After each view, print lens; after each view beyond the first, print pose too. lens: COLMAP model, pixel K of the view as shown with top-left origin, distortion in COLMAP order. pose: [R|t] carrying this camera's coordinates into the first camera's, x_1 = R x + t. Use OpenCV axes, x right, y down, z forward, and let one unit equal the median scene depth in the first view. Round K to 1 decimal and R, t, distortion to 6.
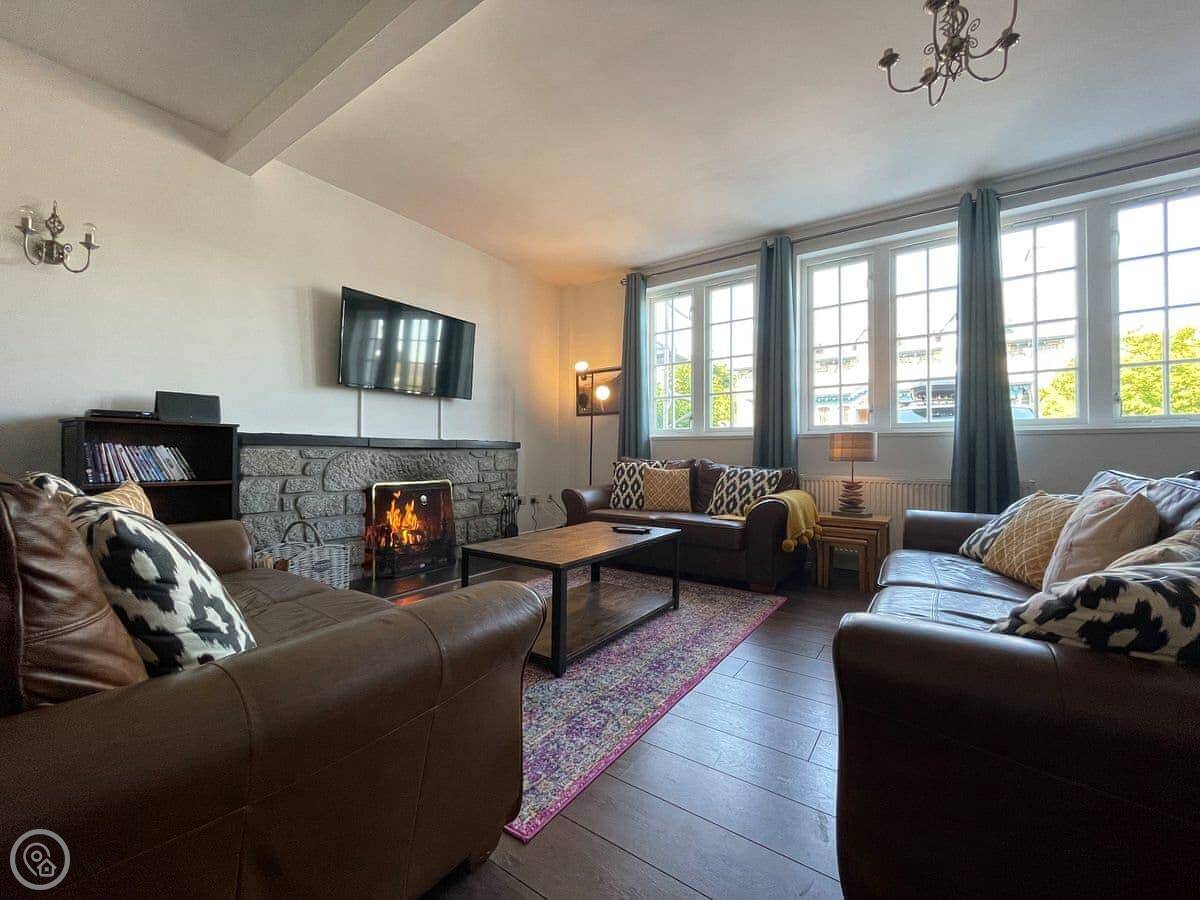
lens RADIAL K [[487.3, 0, 597.7], [0, 487.3, 448.9], [0, 0, 1]] dist [-0.000293, 0.000574]
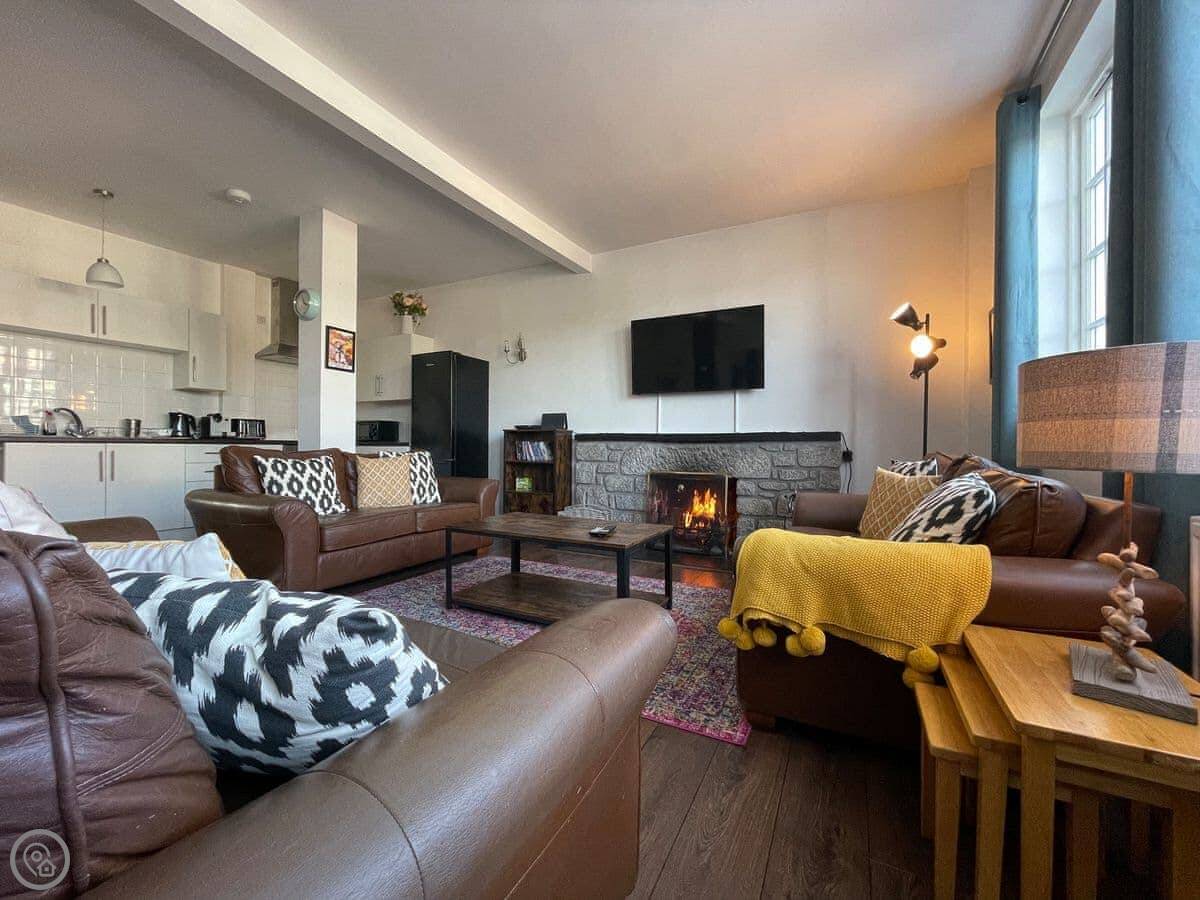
lens RADIAL K [[487.3, 0, 598.7], [0, 487.3, 449.3], [0, 0, 1]] dist [-0.000293, 0.000574]
pose [[0.127949, 0.001891, -0.991779, 0.697251], [0.004499, 0.999987, 0.002487, 0.011960], [0.991771, -0.004780, 0.127938, 0.658370]]
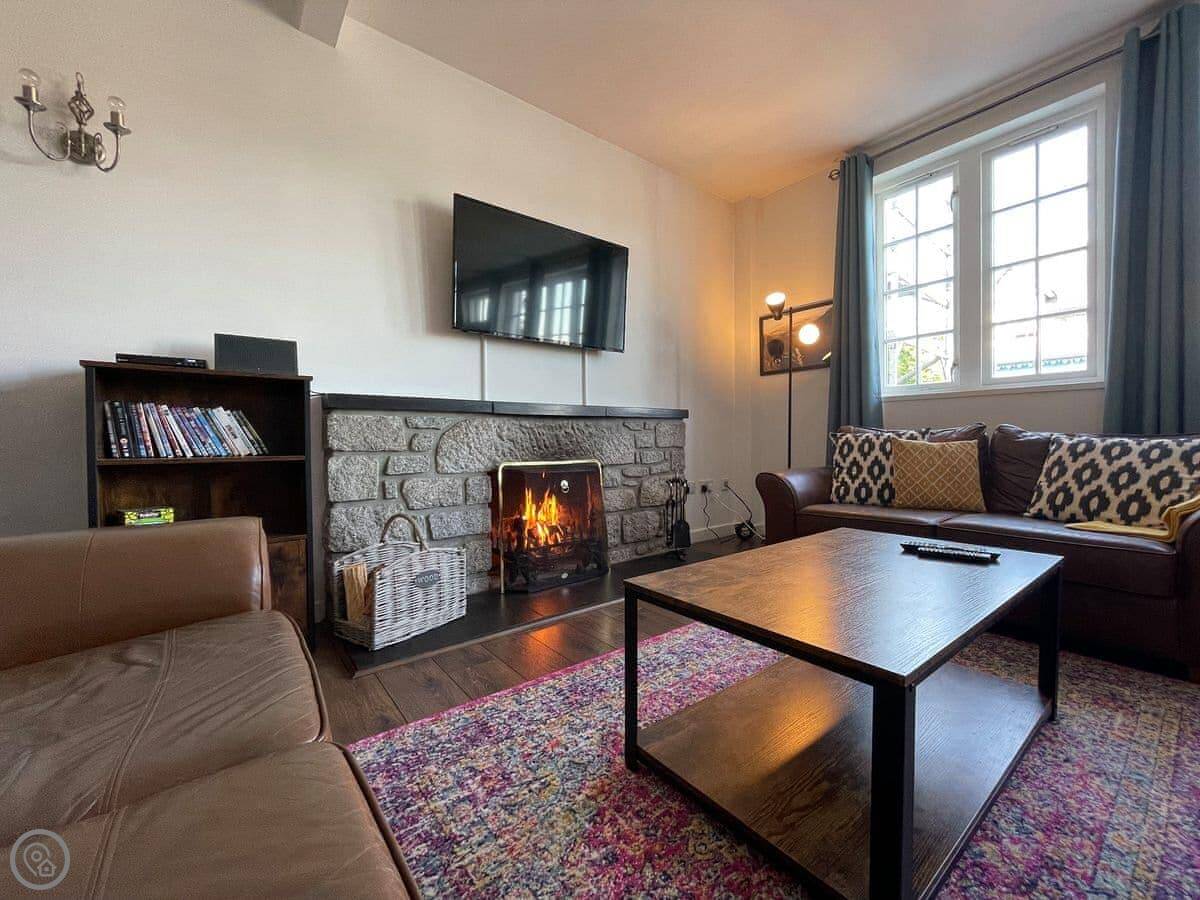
lens RADIAL K [[487.3, 0, 598.7], [0, 487.3, 448.9], [0, 0, 1]] dist [-0.000293, 0.000574]
pose [[0.958045, -0.008221, -0.286501, -0.096946], [0.016078, 0.999556, 0.025084, 0.030726], [0.286168, -0.028638, 0.957751, 0.310623]]
